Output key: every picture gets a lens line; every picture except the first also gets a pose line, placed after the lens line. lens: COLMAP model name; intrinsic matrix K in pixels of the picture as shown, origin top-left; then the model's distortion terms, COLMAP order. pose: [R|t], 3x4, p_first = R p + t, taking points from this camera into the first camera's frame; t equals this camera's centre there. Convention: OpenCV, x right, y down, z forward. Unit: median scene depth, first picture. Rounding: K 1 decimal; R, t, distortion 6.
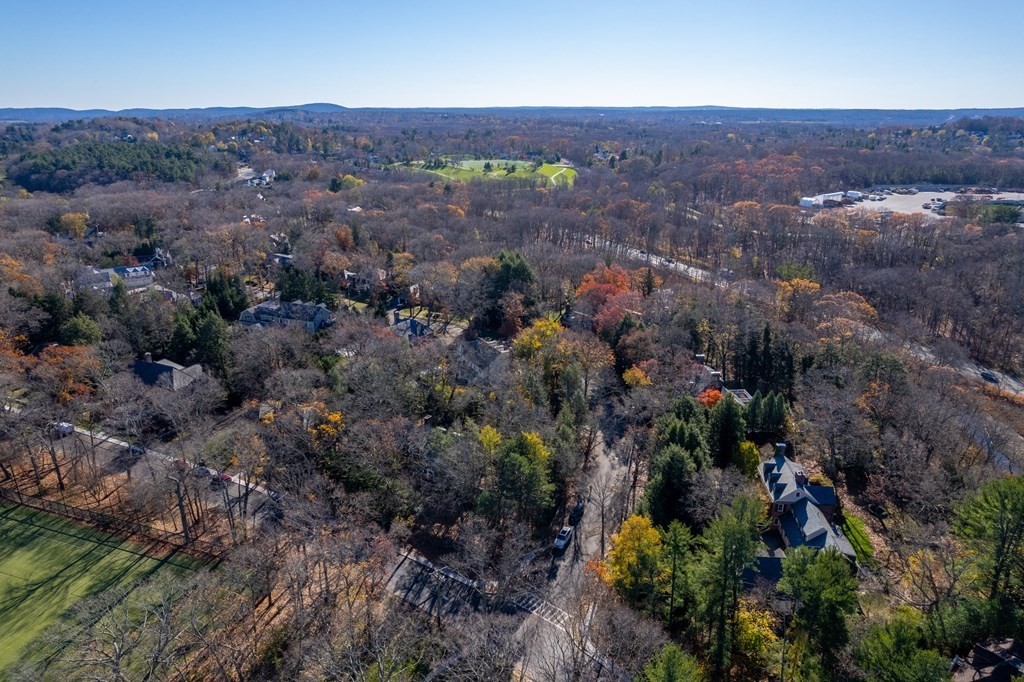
lens RADIAL K [[661.9, 0, 518.5], [0, 661.9, 343.0], [0, 0, 1]] dist [-0.082543, 0.073622]
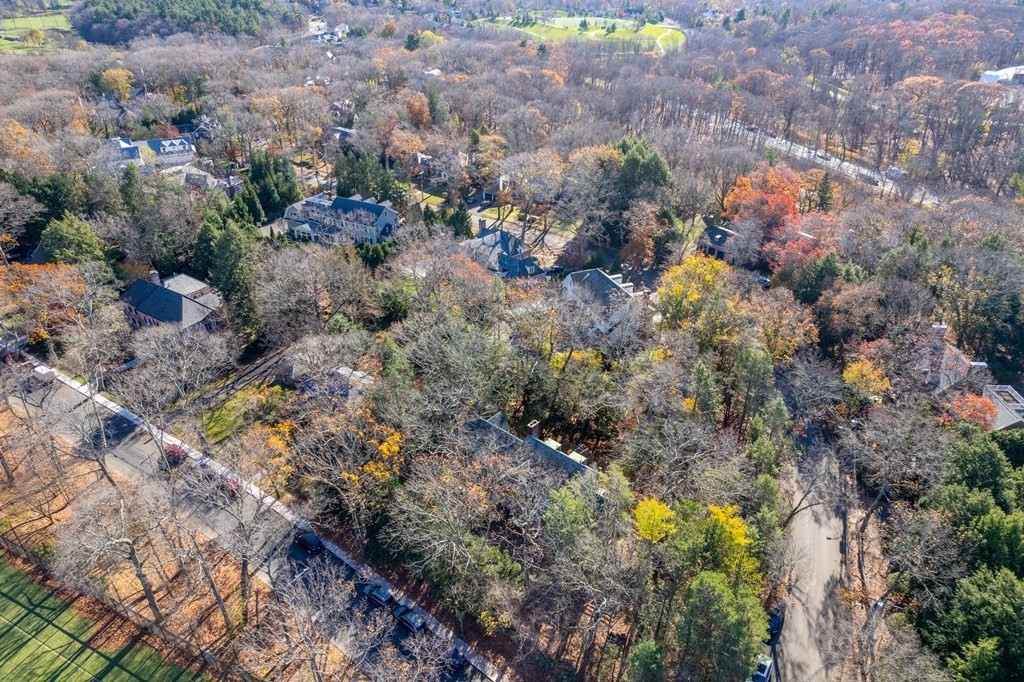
lens RADIAL K [[661.9, 0, 518.5], [0, 661.9, 343.0], [0, 0, 1]] dist [-0.082543, 0.073622]
pose [[0.992372, 0.067485, -0.103170, -0.036427], [-0.046830, 0.980492, 0.190899, -0.034141], [0.114040, -0.184612, 0.976173, 0.156738]]
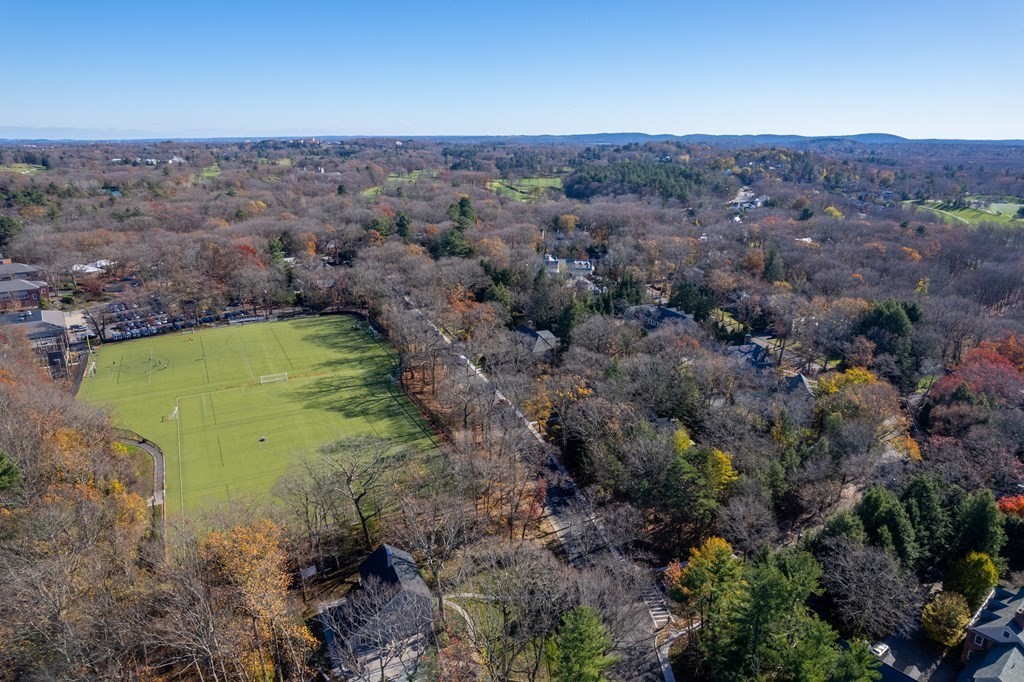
lens RADIAL K [[661.9, 0, 518.5], [0, 661.9, 343.0], [0, 0, 1]] dist [-0.082543, 0.073622]
pose [[0.726225, 0.211402, -0.654145, 0.142958], [-0.236730, 0.970249, 0.050744, -0.001627], [0.645412, 0.118005, 0.754665, 0.001613]]
